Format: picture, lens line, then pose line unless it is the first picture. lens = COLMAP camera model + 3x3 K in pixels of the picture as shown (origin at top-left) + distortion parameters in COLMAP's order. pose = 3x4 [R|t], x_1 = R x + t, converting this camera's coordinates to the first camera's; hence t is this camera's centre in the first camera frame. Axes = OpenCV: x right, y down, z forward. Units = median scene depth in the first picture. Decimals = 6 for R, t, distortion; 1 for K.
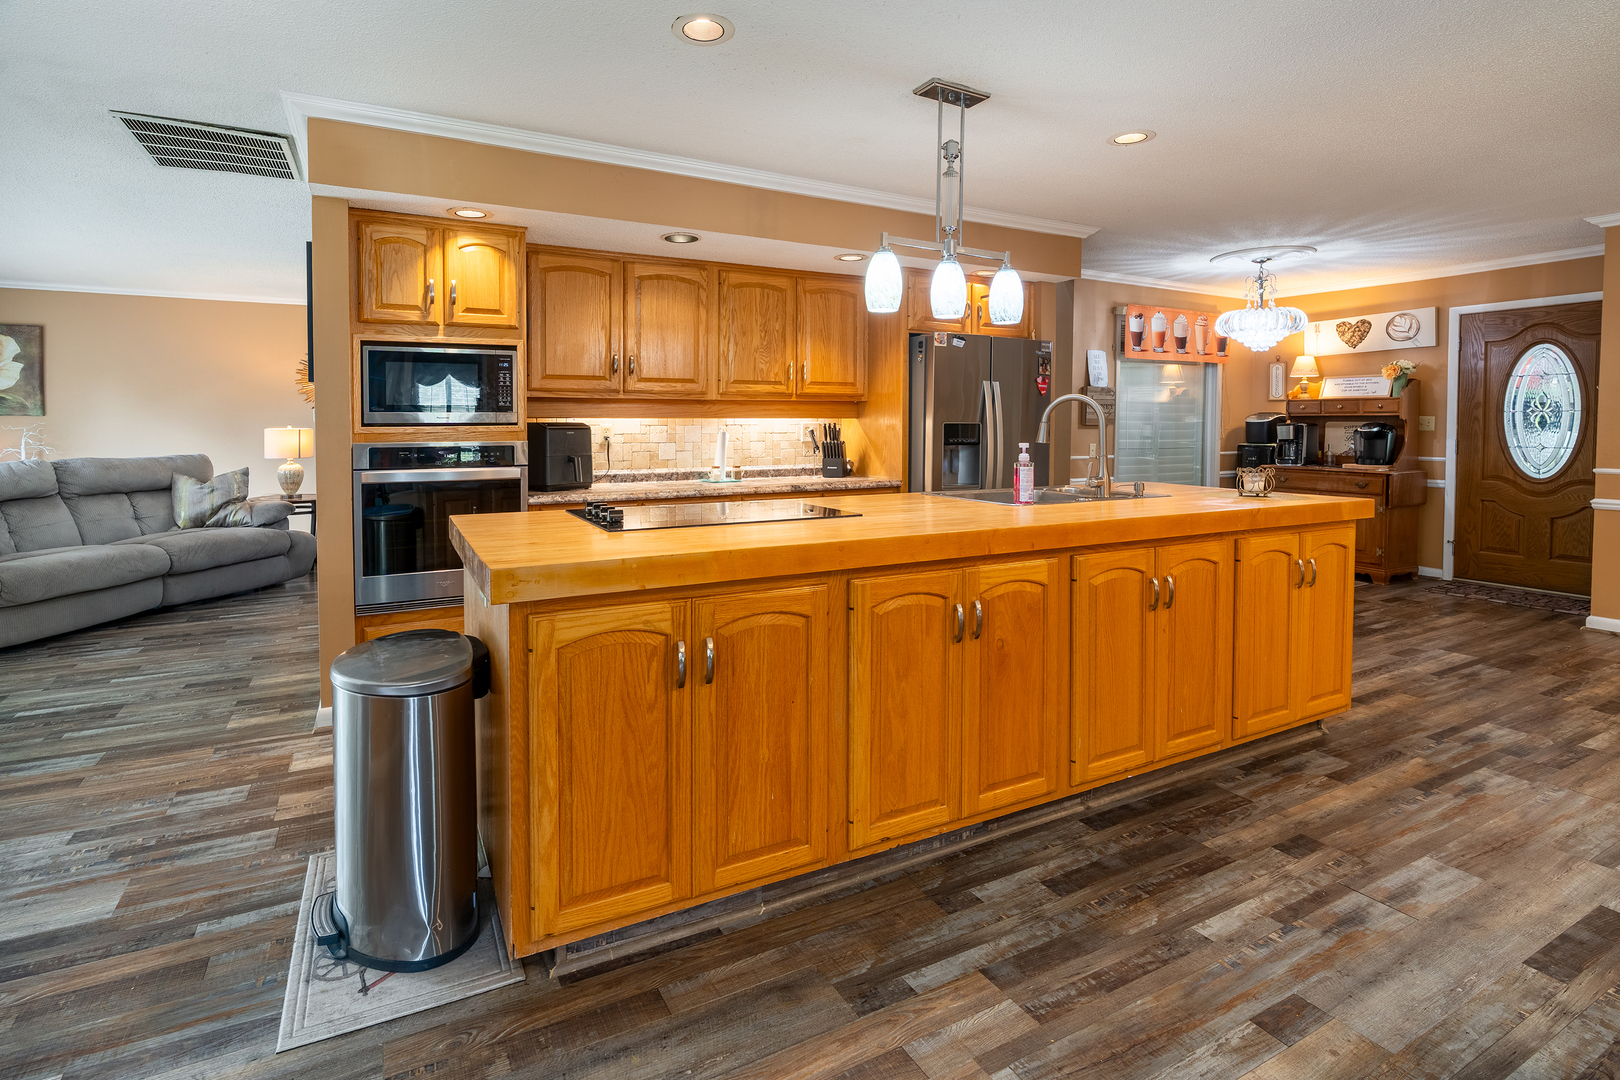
lens RADIAL K [[756.0, 0, 810.0], [0, 756.0, 540.0], [0, 0, 1]] dist [-0.004095, 0.001746]
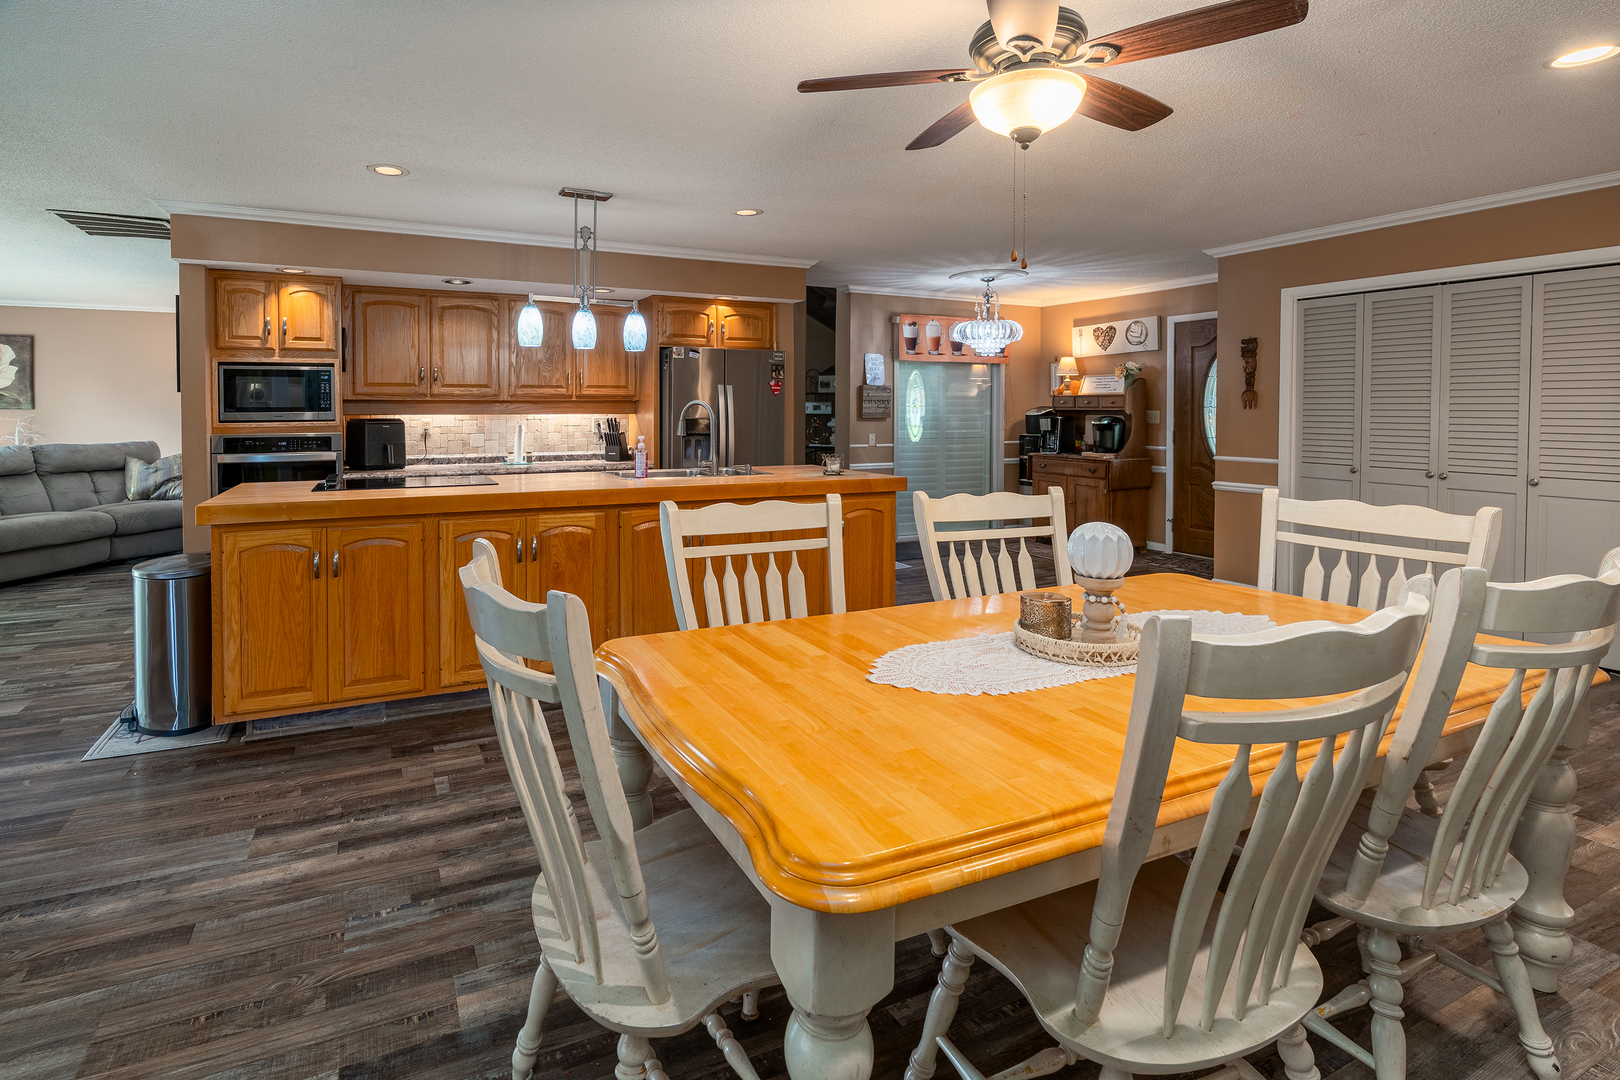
lens RADIAL K [[791.1, 0, 767.9], [0, 791.1, 528.9], [0, 0, 1]] dist [-0.001660, 0.001336]
pose [[0.997595, 0.010248, -0.068553, 0.386040], [-0.010397, 0.999944, -0.001823, 0.028945], [0.068531, 0.002531, 0.997646, -0.291101]]
